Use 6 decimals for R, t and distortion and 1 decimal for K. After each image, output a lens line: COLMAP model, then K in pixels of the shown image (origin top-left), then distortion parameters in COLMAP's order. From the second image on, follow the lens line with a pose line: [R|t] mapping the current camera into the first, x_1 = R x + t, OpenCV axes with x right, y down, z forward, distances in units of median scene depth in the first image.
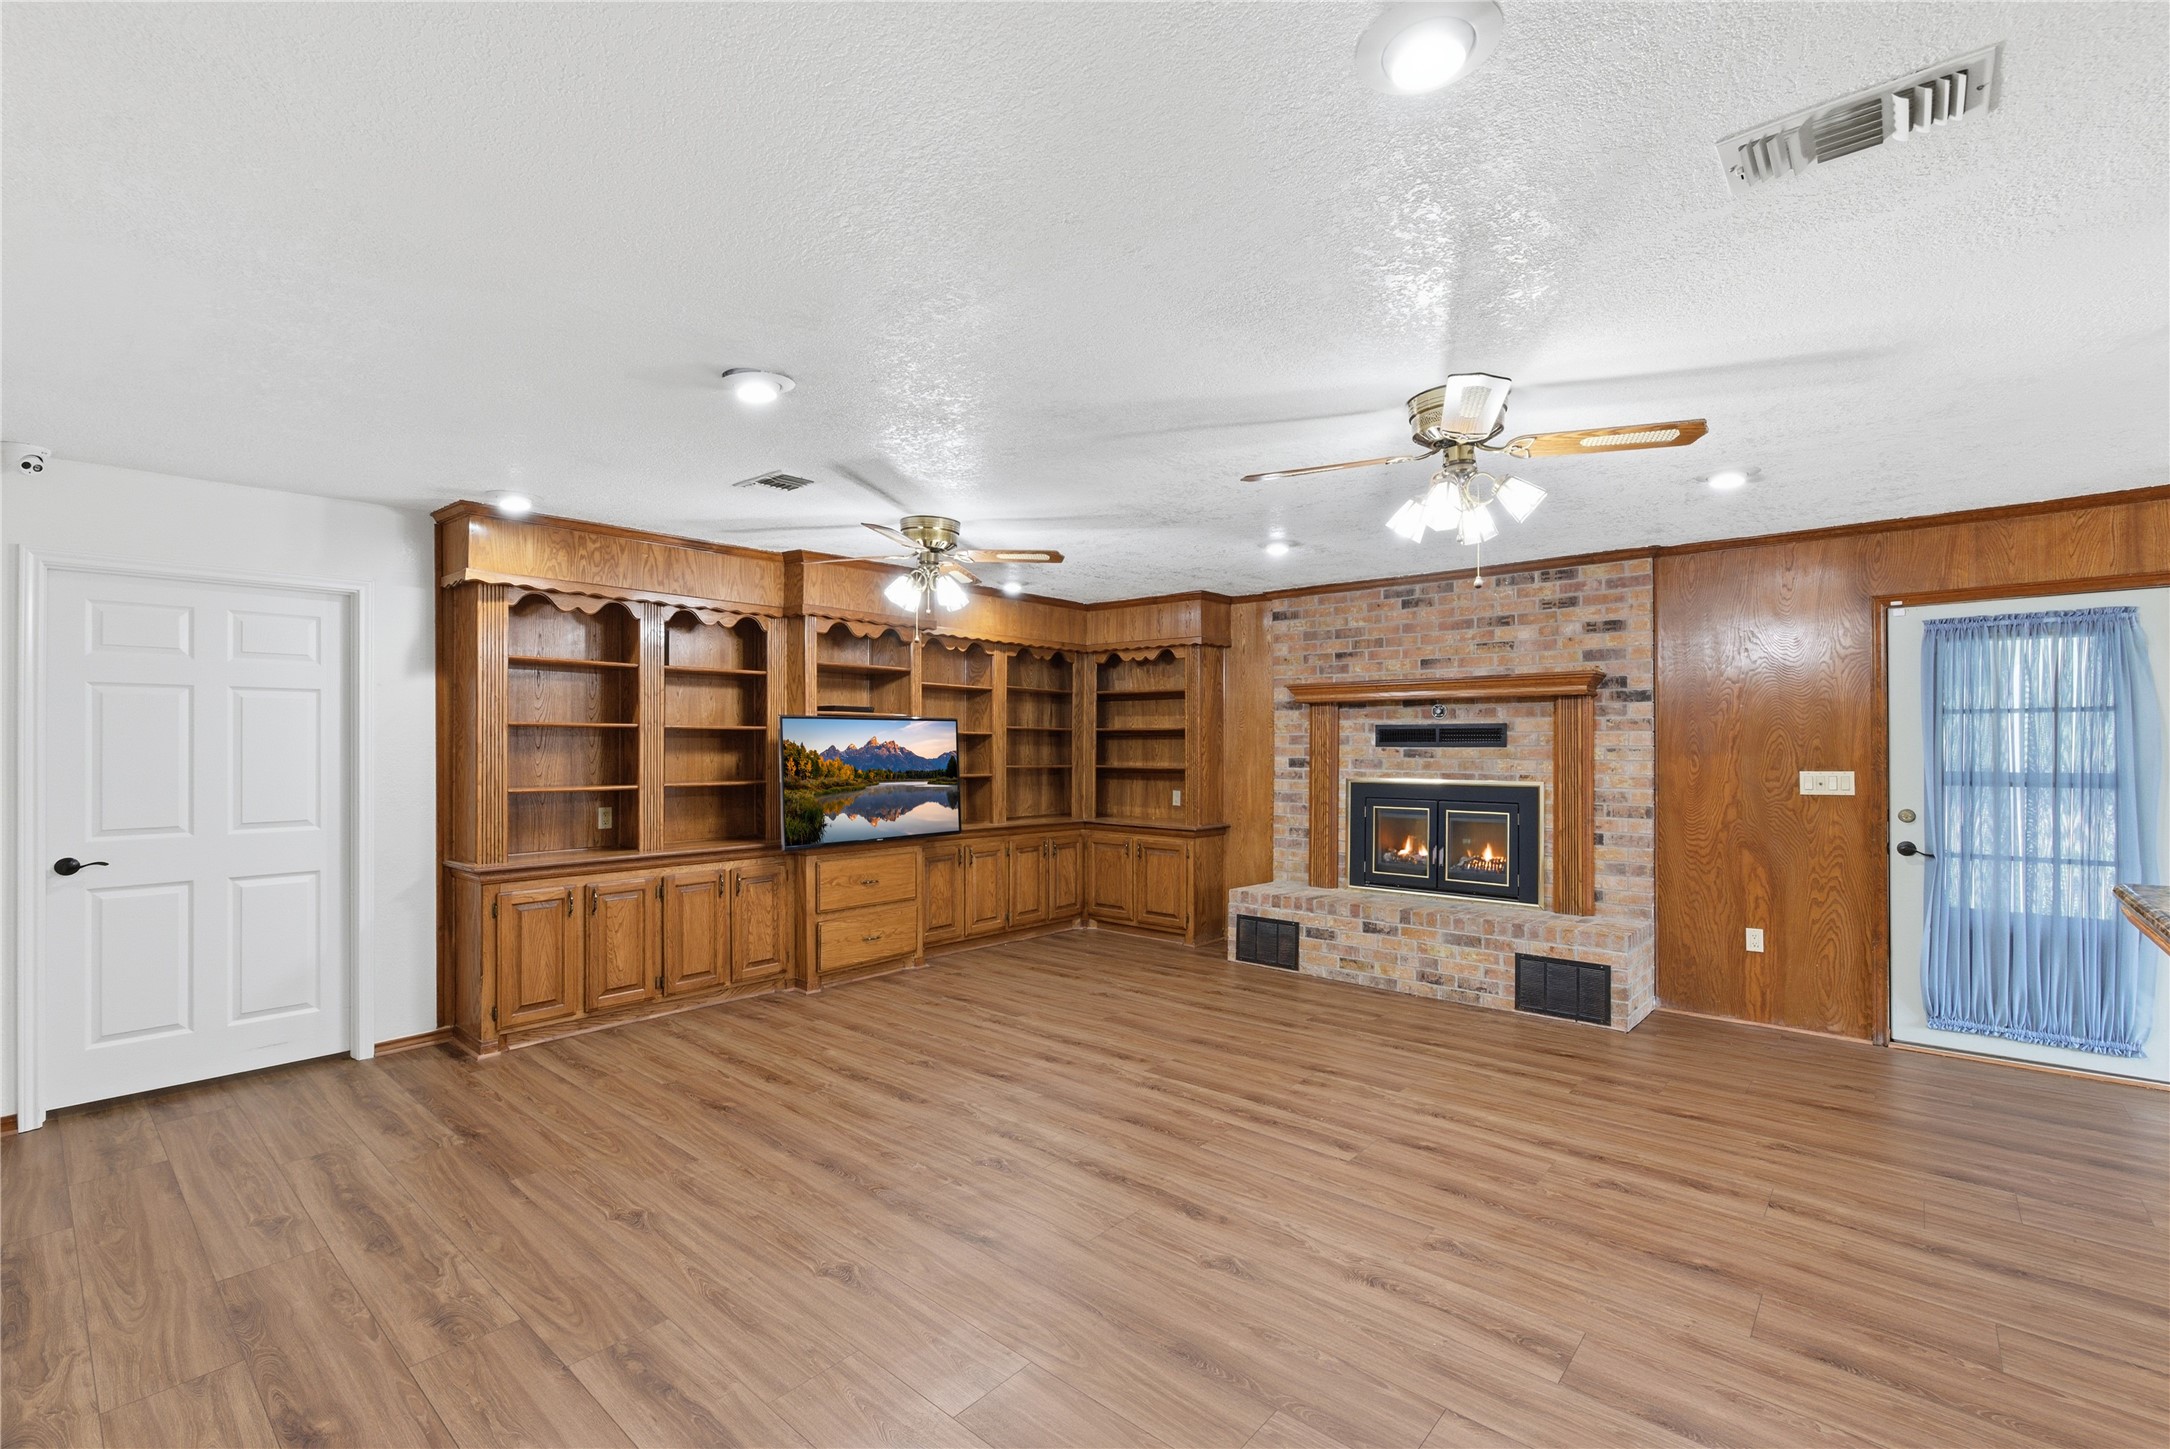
lens RADIAL K [[982.1, 0, 1150.3], [0, 982.1, 752.4], [0, 0, 1]] dist [-0.001887, 0.002378]
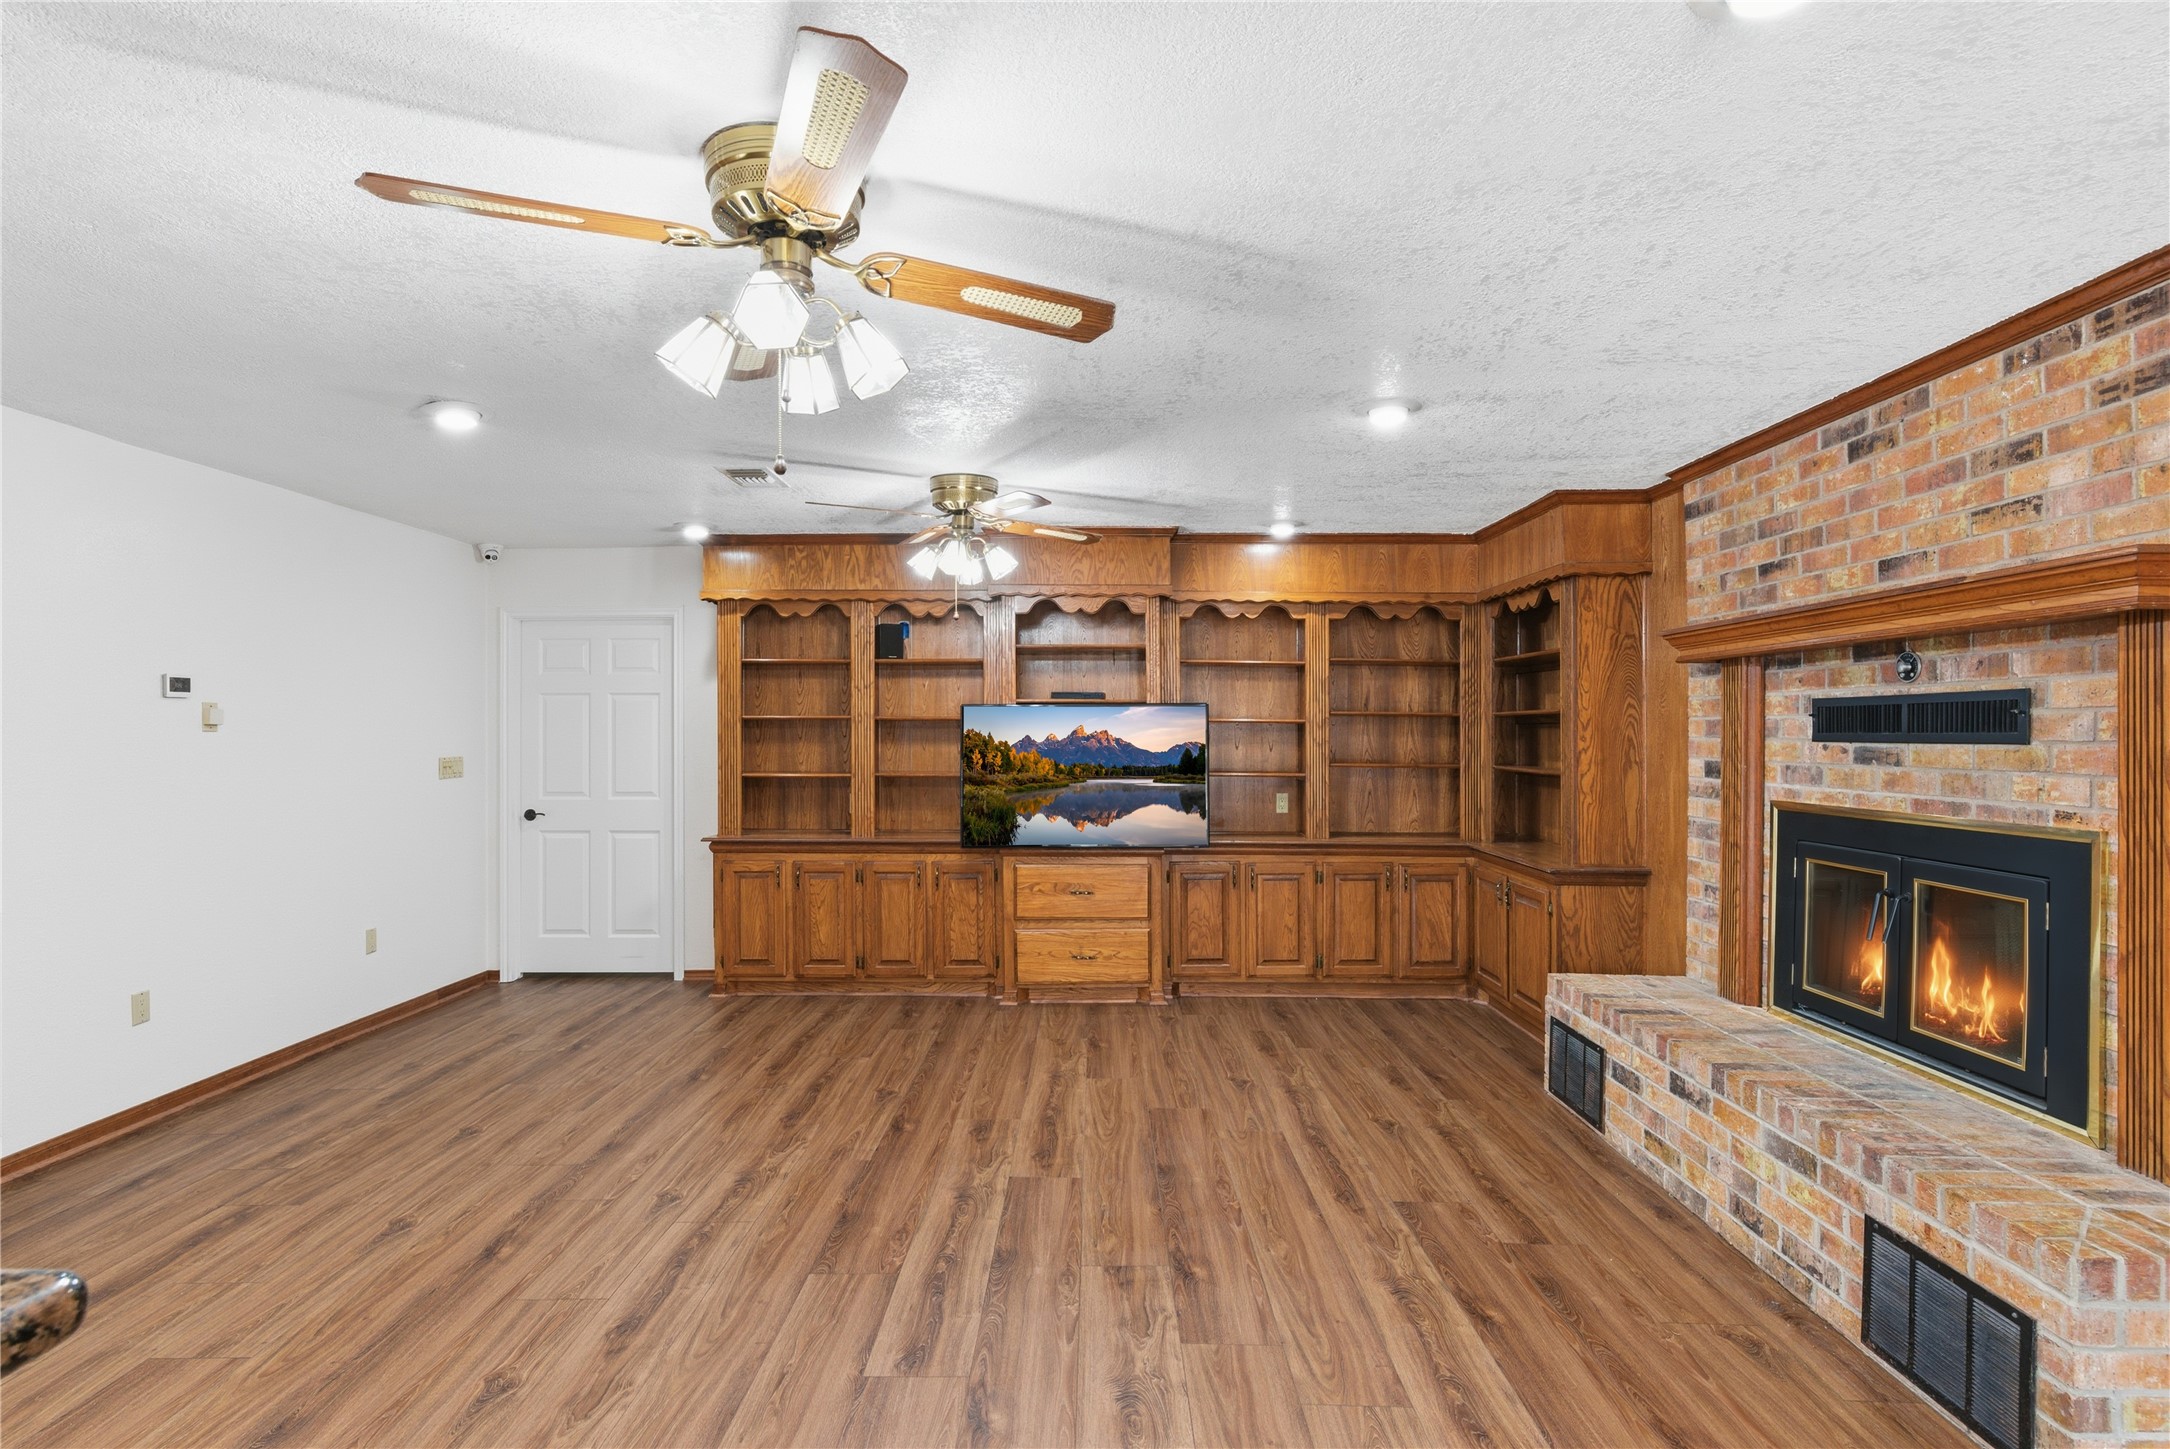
lens RADIAL K [[1122.4, 0, 1036.2], [0, 1122.4, 734.1], [0, 0, 1]] dist [-0.000709, 0.005059]
pose [[0.612464, 0.001043, -0.790498, 0.547859], [-0.007407, 0.999963, -0.004420, -0.004890], [0.790464, 0.008562, 0.612449, 0.401953]]
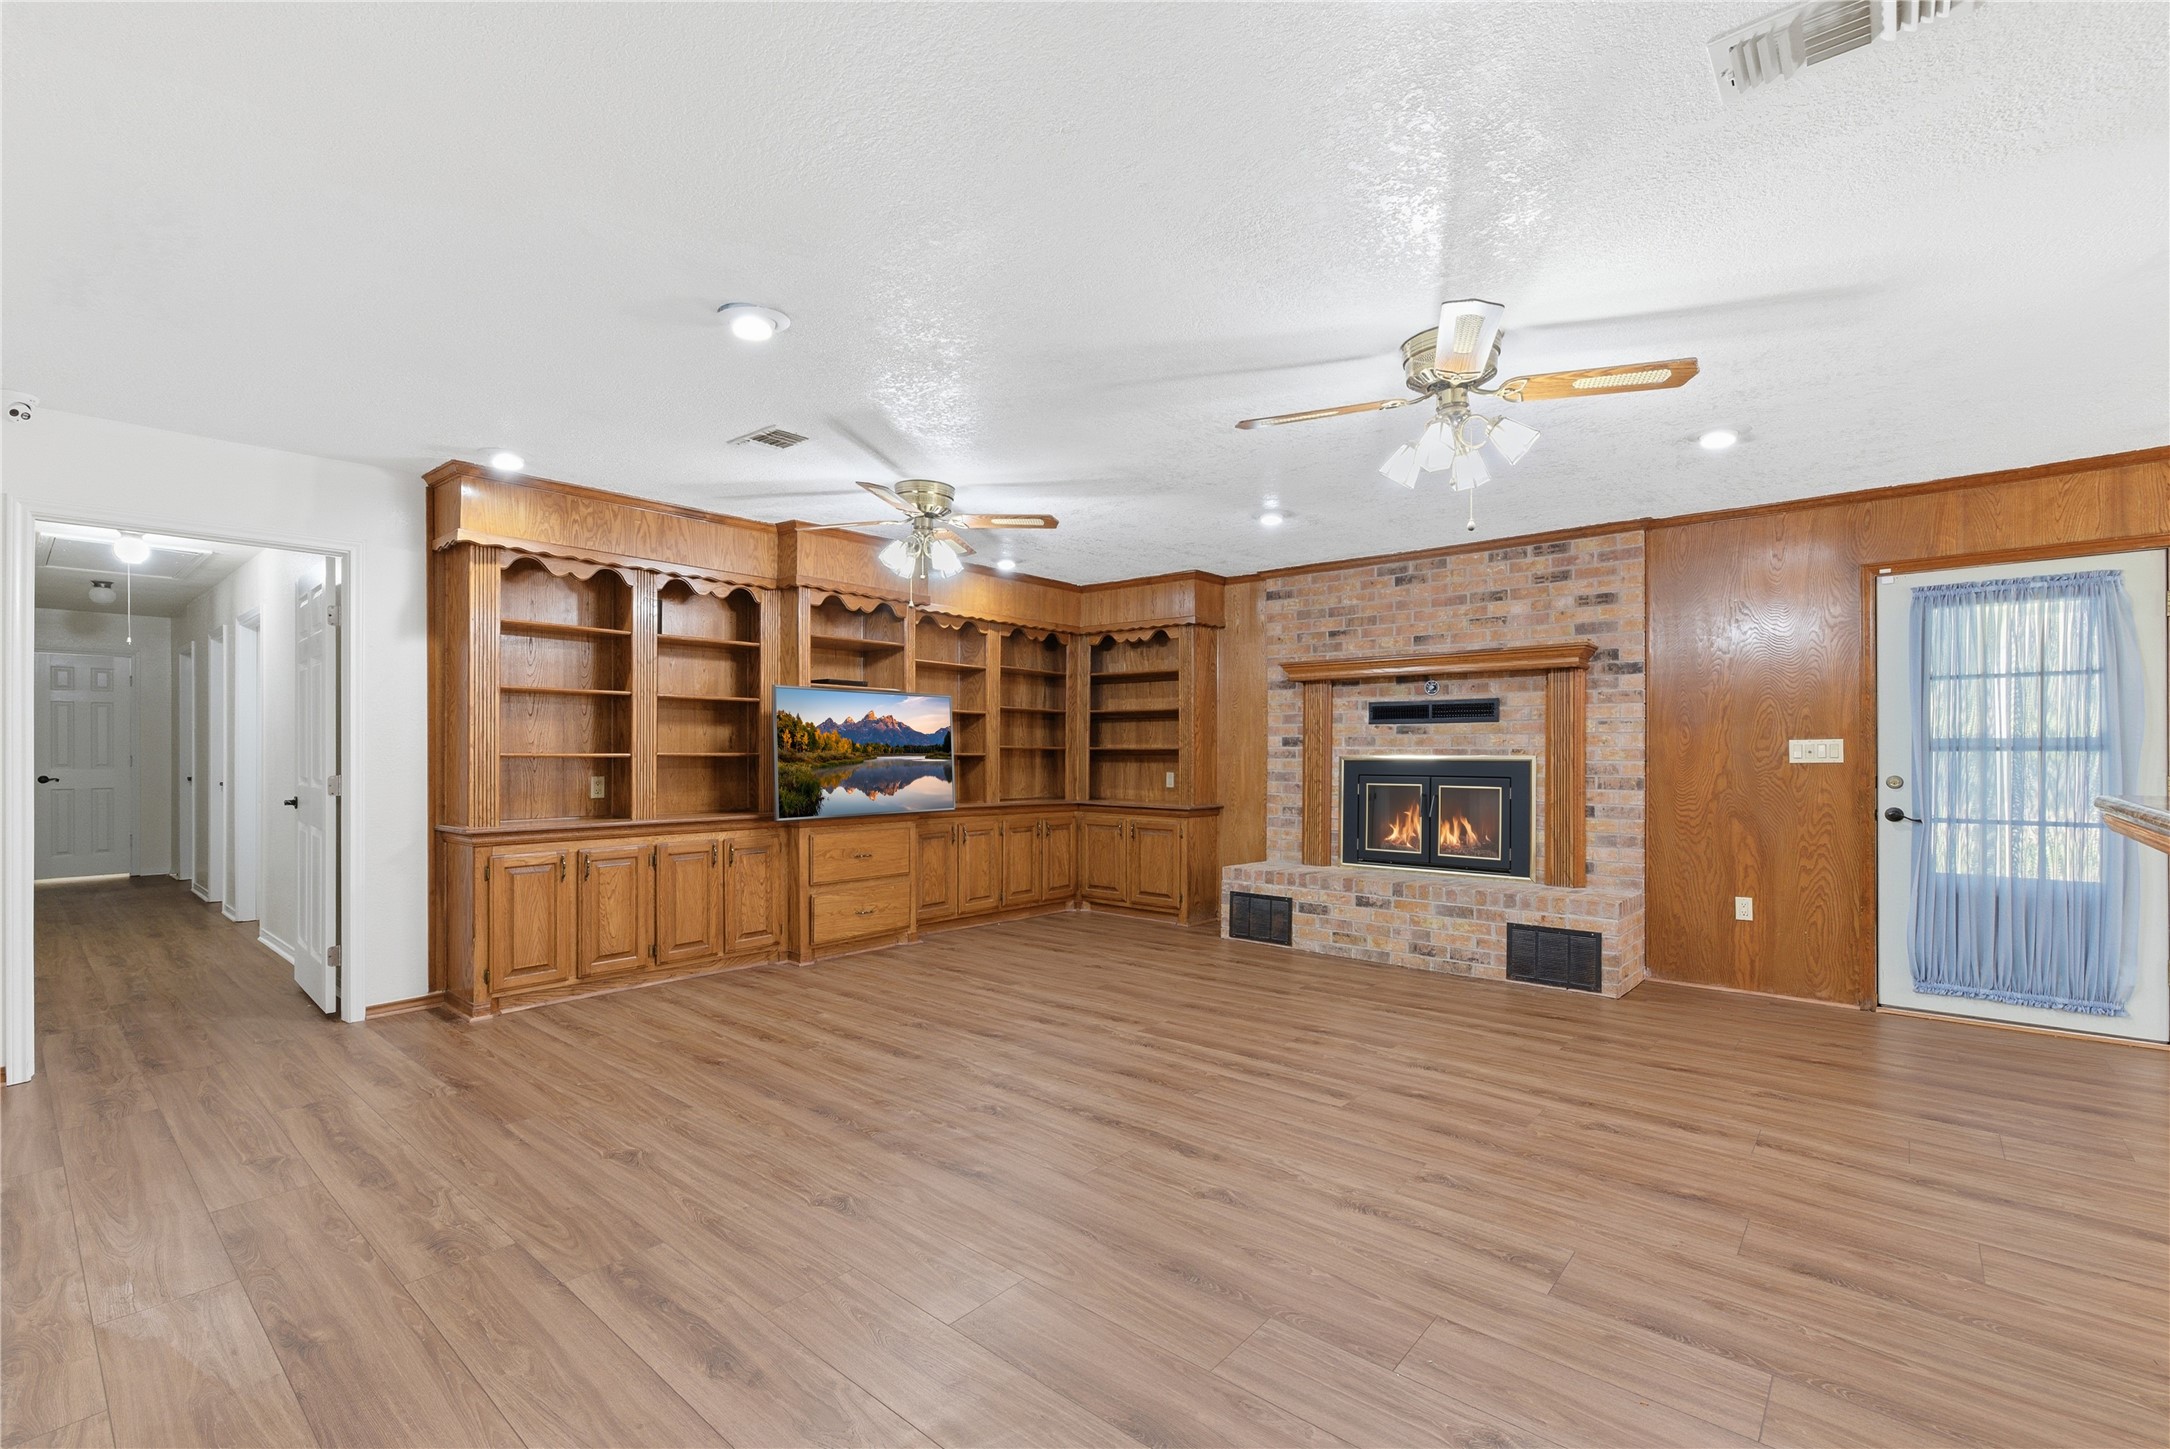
lens RADIAL K [[982.1, 0, 1150.6], [0, 982.1, 762.5], [0, 0, 1]] dist [-0.001887, 0.002378]
pose [[0.999972, 0.001784, 0.007214, -0.000585], [-0.001805, 0.999994, 0.002847, 0.038281], [-0.007208, -0.002860, 0.999970, -0.002267]]
